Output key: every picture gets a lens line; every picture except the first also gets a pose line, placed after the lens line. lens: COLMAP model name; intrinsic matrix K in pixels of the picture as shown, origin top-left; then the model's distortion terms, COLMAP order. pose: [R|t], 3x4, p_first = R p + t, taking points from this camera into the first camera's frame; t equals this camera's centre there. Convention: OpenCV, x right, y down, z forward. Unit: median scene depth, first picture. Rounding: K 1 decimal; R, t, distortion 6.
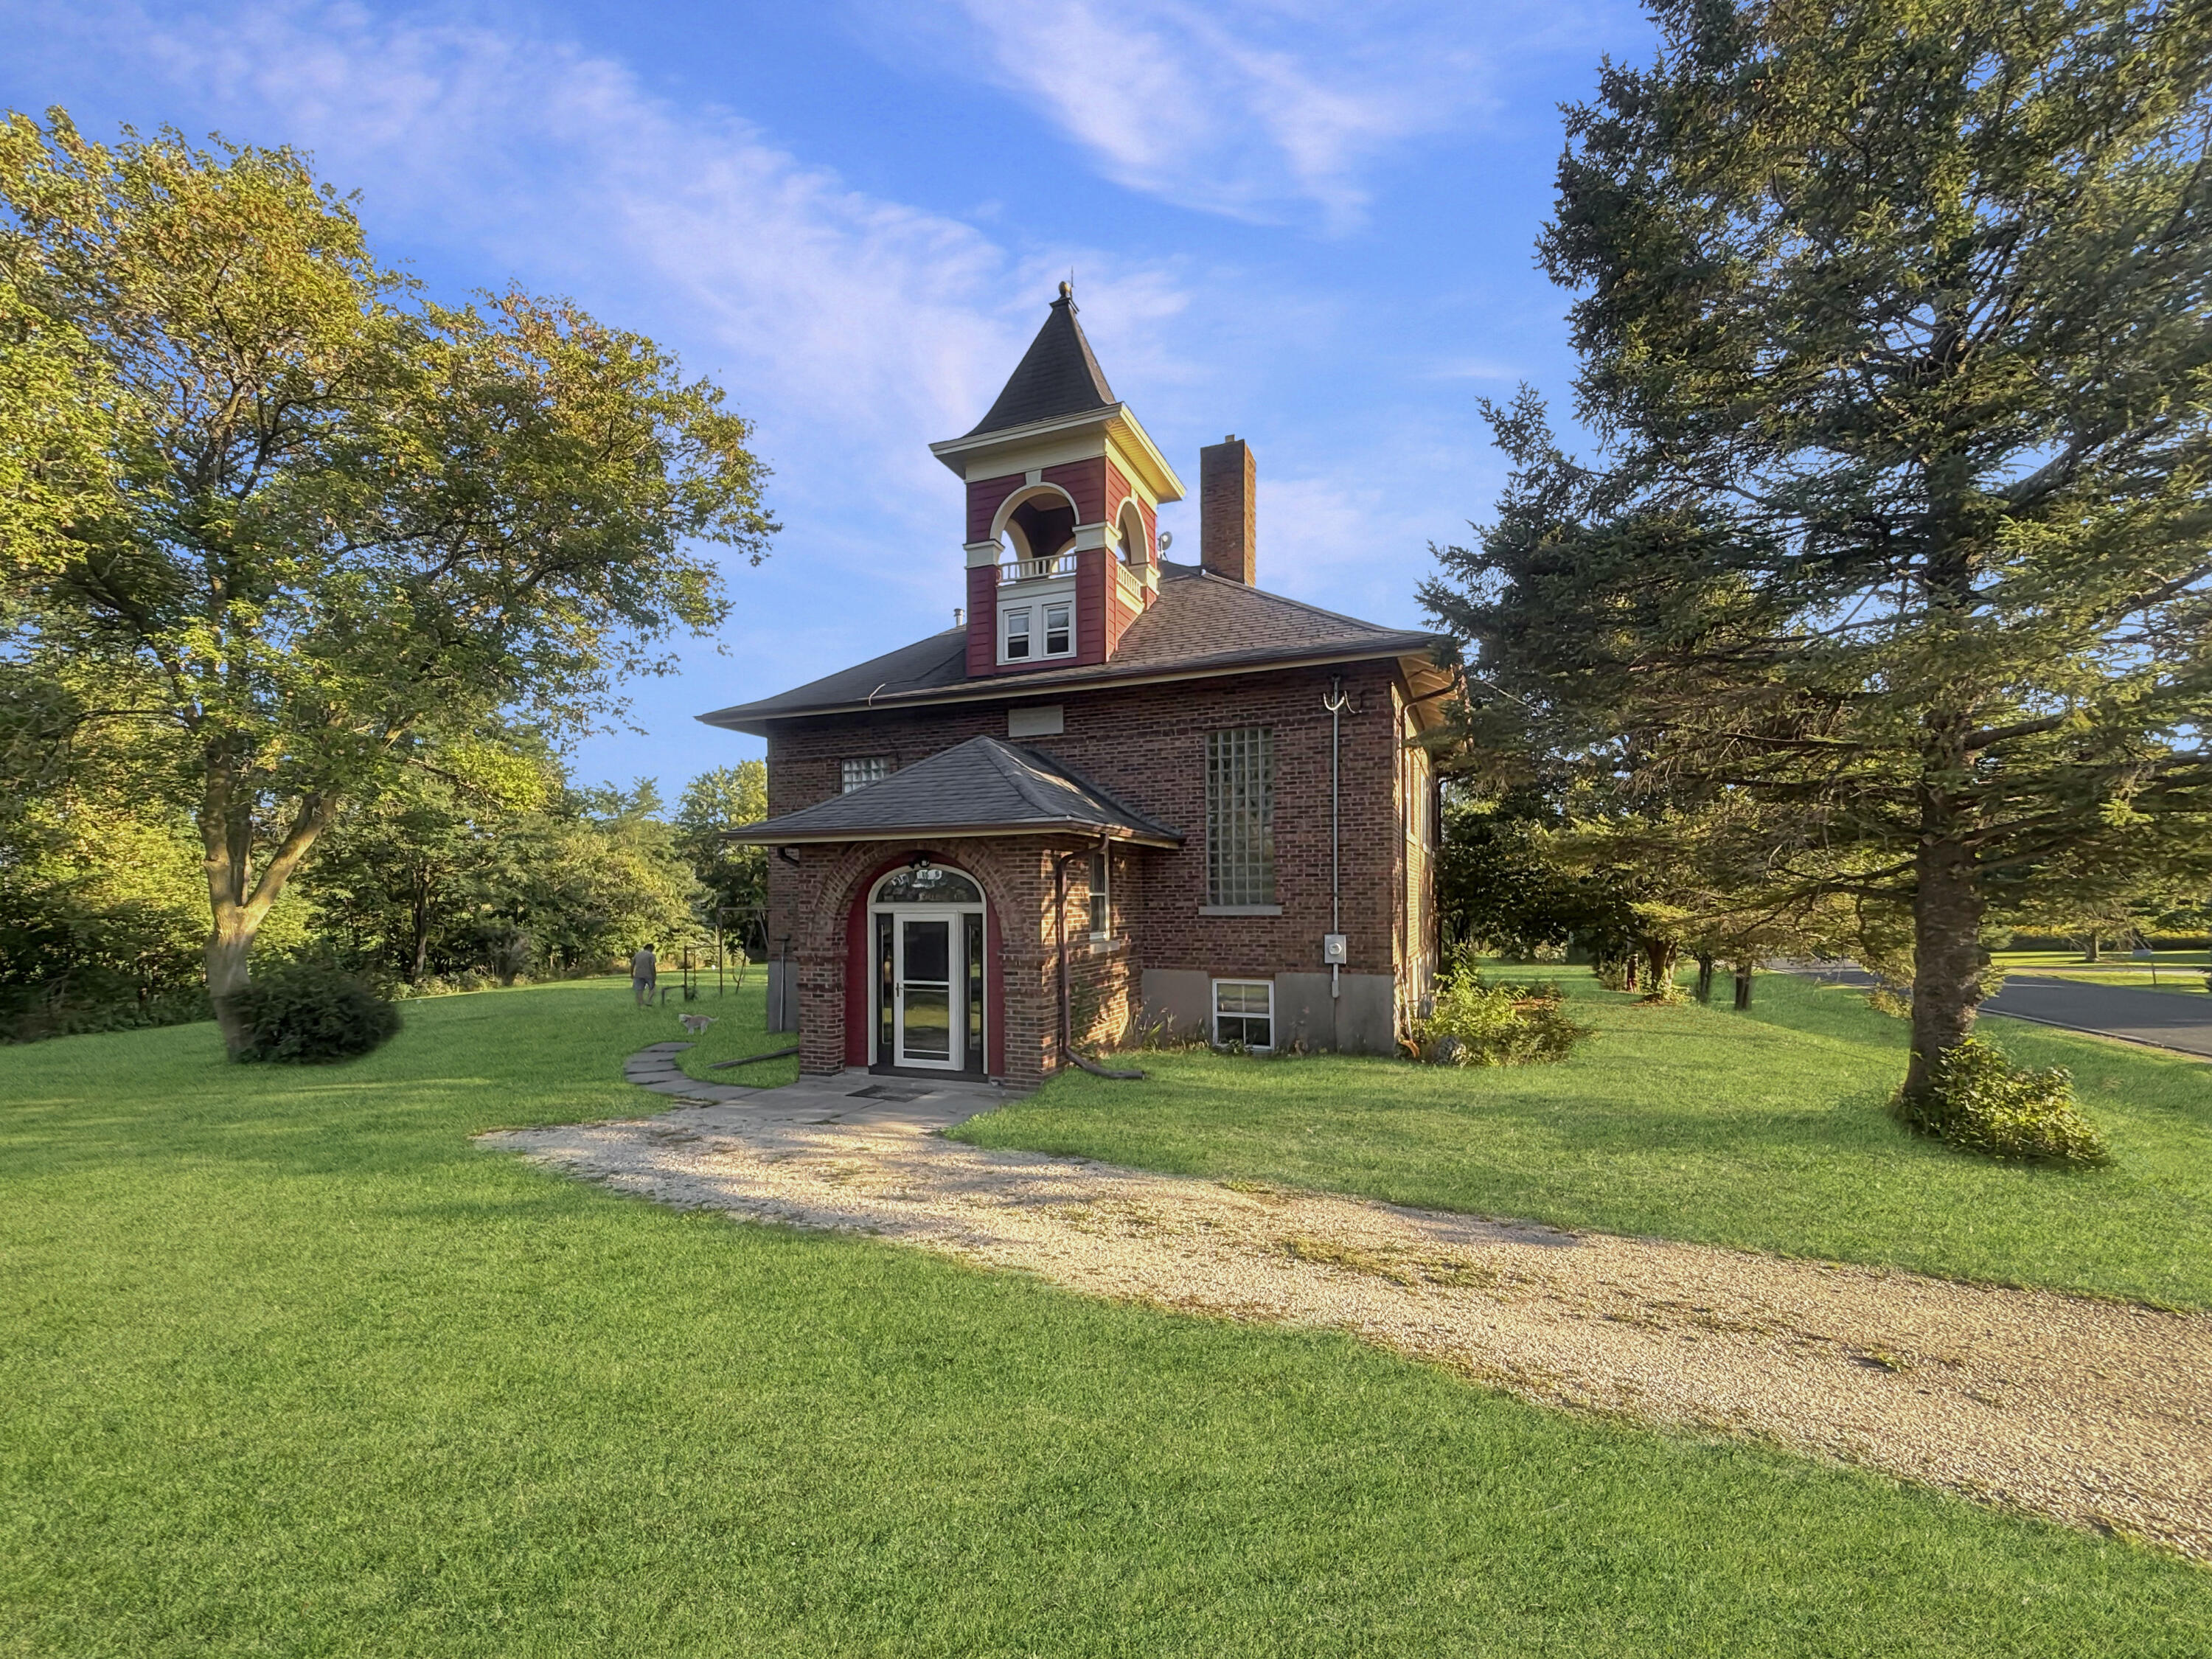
lens RADIAL K [[958.4, 0, 1073.6], [0, 958.4, 897.2], [0, 0, 1]] dist [0.026108, -0.000168]
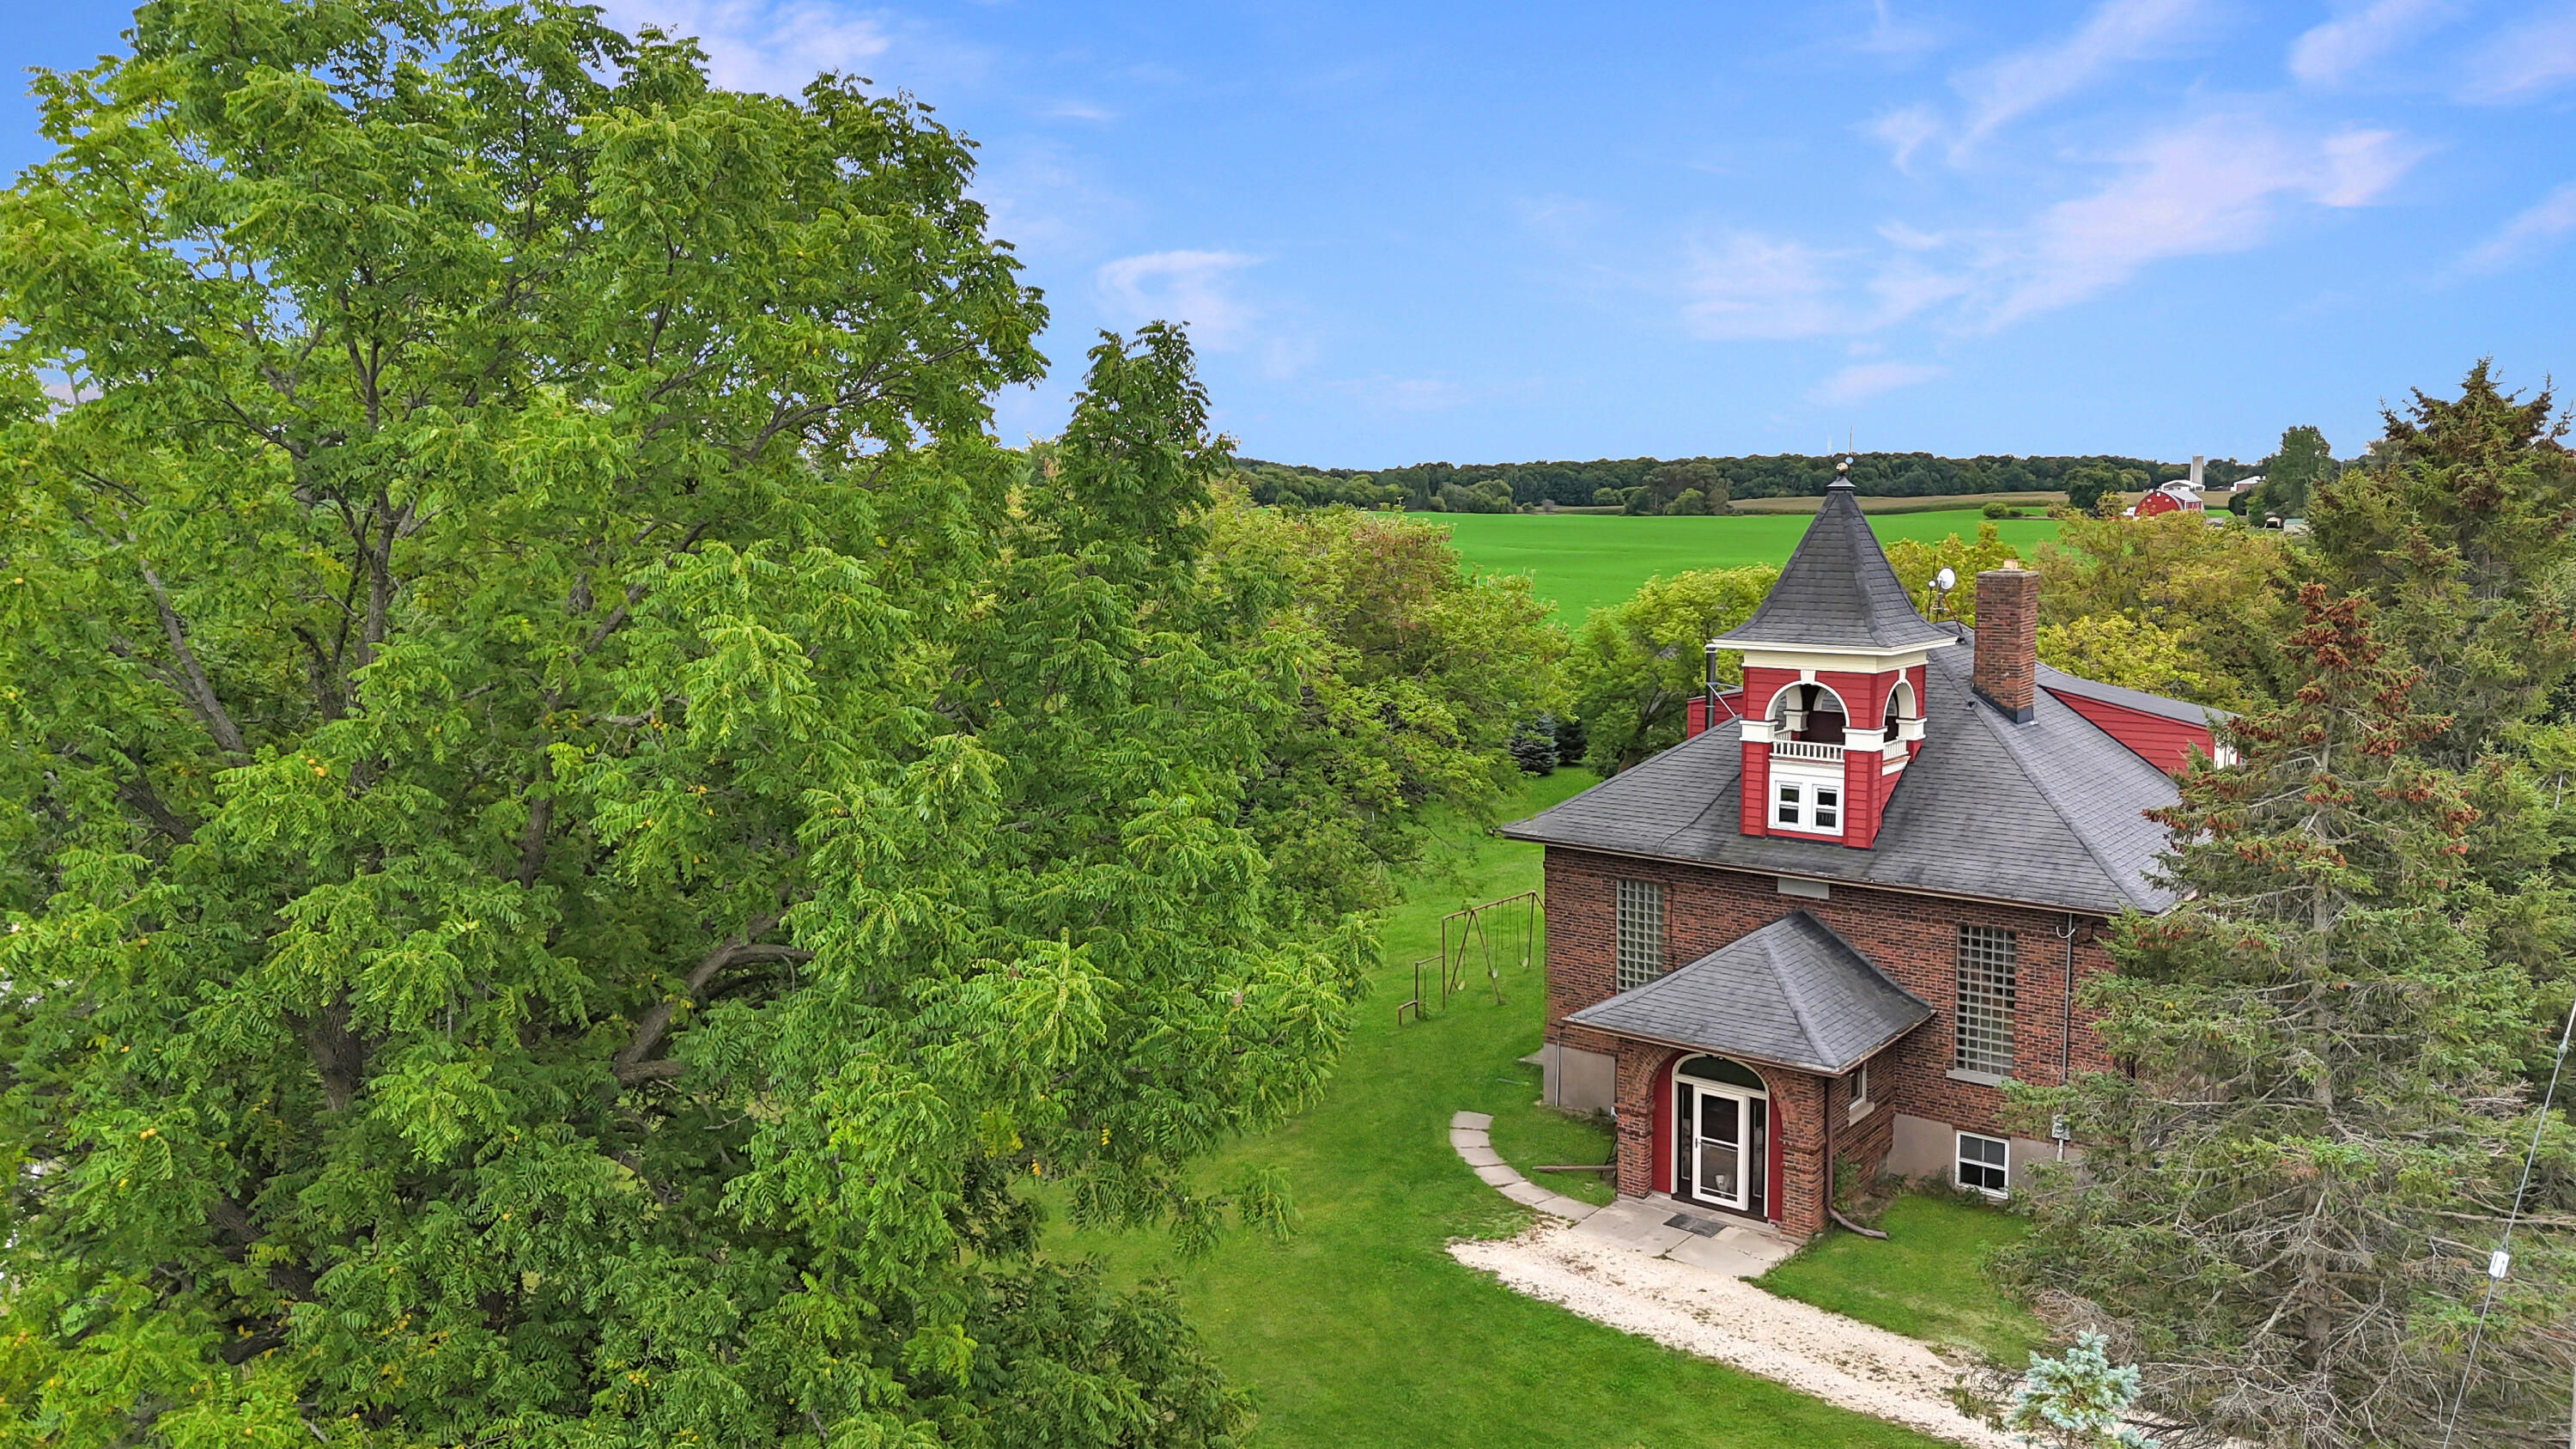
lens RADIAL K [[1881.3, 0, 1309.6], [0, 1881.3, 721.5], [0, 0, 1]] dist [0.066838, -0.012868]
pose [[0.968276, 0.028637, -0.248238, -0.067202], [0.005091, 0.990945, 0.134175, -0.825974], [0.249832, -0.131182, 0.959362, -1.552962]]
